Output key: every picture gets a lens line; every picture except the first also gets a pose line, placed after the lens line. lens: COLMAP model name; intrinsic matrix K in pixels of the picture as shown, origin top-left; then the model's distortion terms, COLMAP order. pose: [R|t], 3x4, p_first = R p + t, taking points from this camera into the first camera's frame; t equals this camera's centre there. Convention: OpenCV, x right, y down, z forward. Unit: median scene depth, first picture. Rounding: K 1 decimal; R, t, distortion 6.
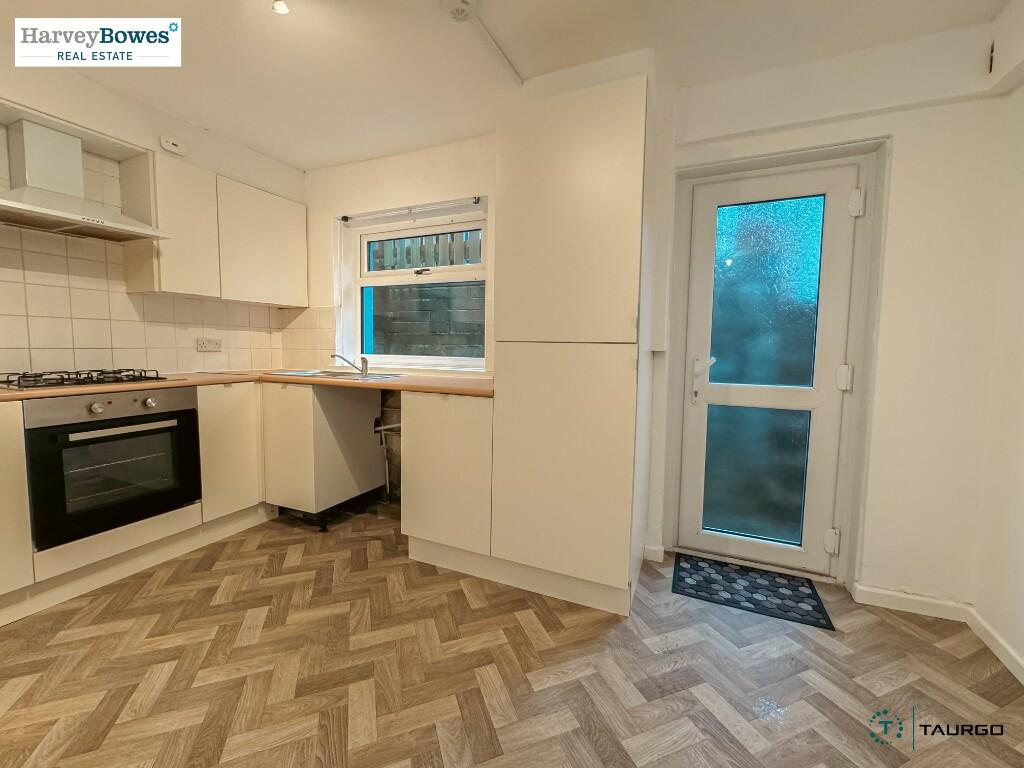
lens RADIAL K [[418.5, 0, 514.1], [0, 418.5, 377.5], [0, 0, 1]] dist [-0.001925, 0.000102]
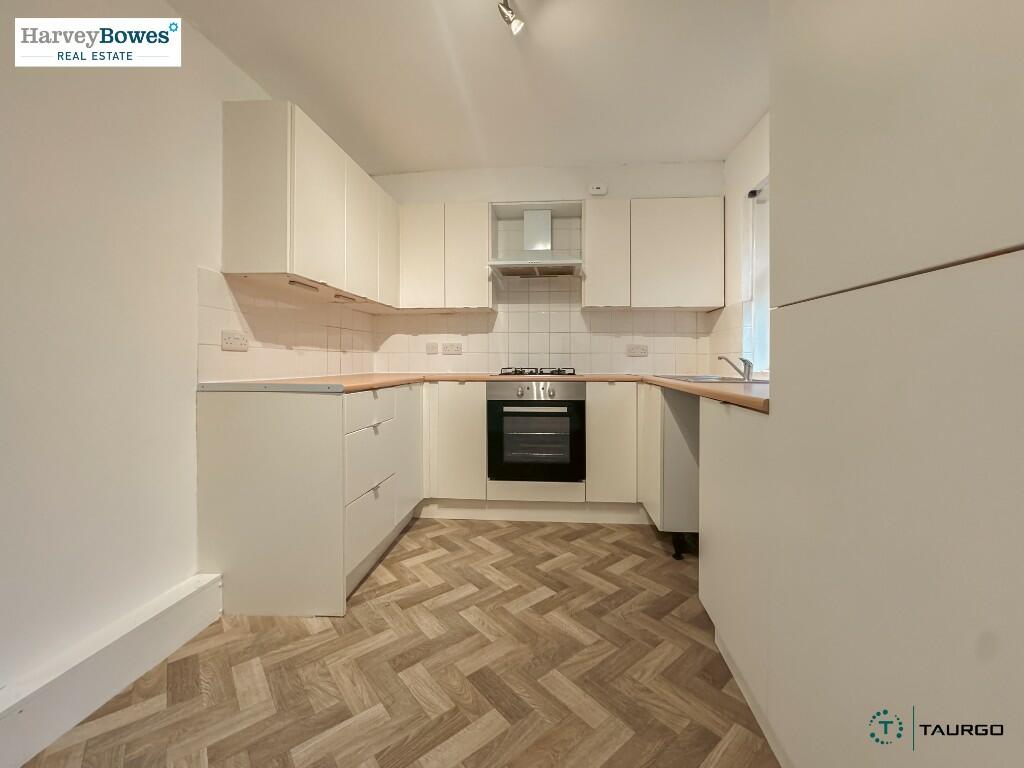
lens RADIAL K [[418.6, 0, 534.1], [0, 418.6, 364.3], [0, 0, 1]] dist [-0.001096, 0.000002]
pose [[0.346231, -0.006224, -0.938129, 0.318939], [-0.070723, 0.996959, -0.032715, 0.021911], [0.935480, 0.077674, 0.344738, 0.487684]]
